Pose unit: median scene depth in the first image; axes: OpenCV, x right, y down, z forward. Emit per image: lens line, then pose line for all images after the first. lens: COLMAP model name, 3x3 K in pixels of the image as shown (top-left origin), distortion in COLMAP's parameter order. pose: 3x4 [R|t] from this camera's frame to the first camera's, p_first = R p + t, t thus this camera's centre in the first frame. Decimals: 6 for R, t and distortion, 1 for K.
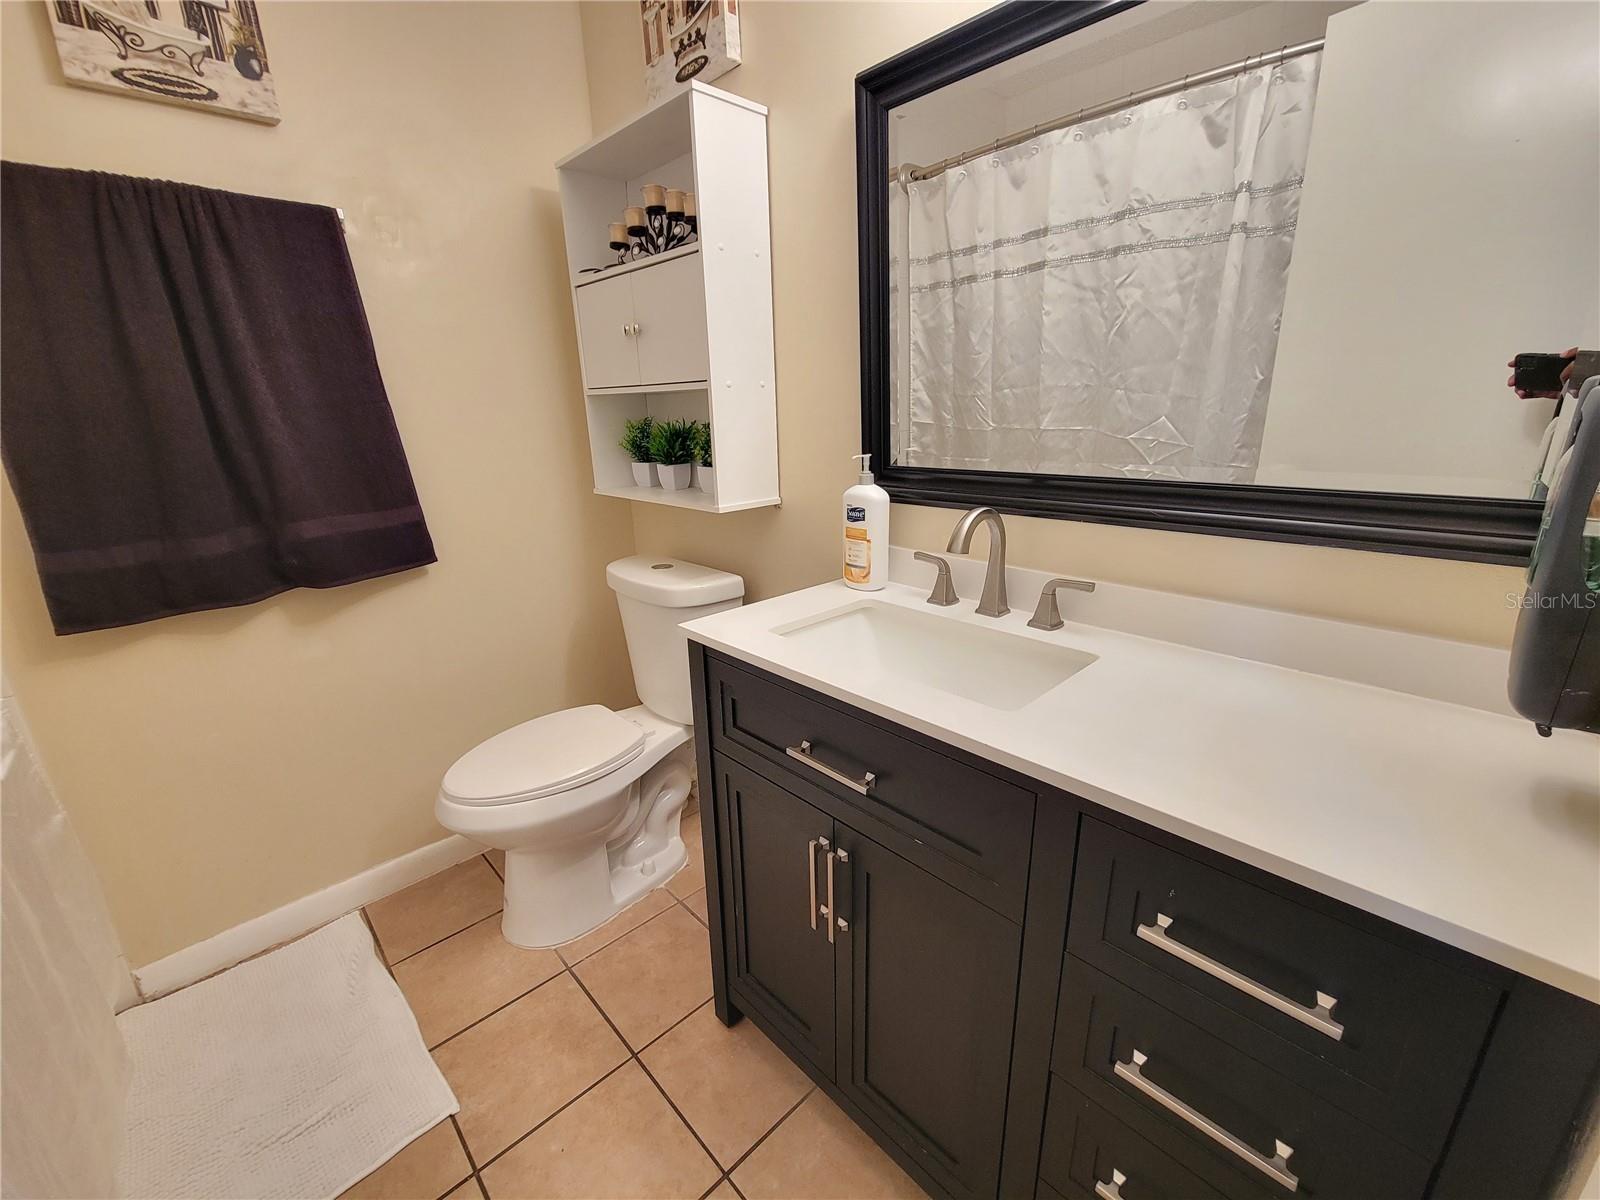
lens RADIAL K [[655.8, 0, 805.4], [0, 655.8, 608.9], [0, 0, 1]] dist [0.001888, -0.003582]
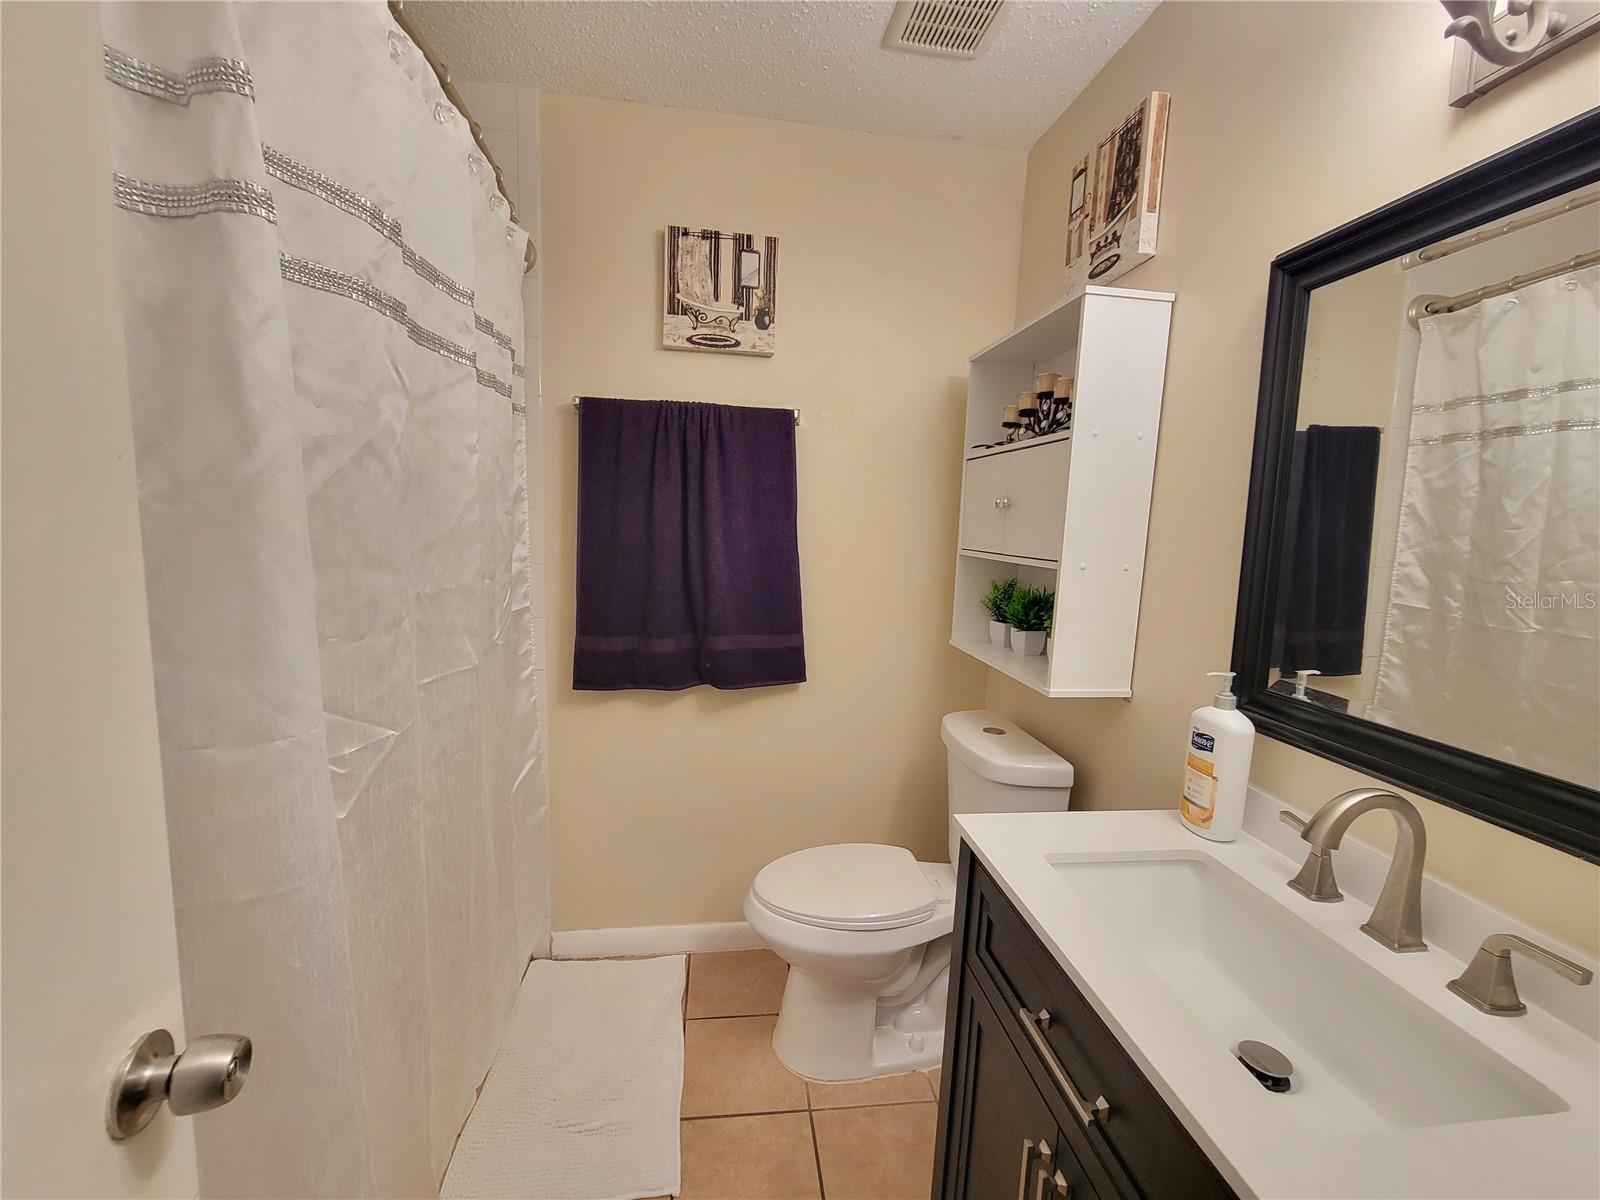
lens RADIAL K [[654.6, 0, 805.6], [0, 654.6, 610.0], [0, 0, 1]] dist [-0.001025, -0.000916]
pose [[0.803731, 0.134018, -0.579703, 0.112246], [-0.230800, 0.968239, -0.096151, -0.095287], [0.548405, 0.211075, 0.809135, 0.029894]]
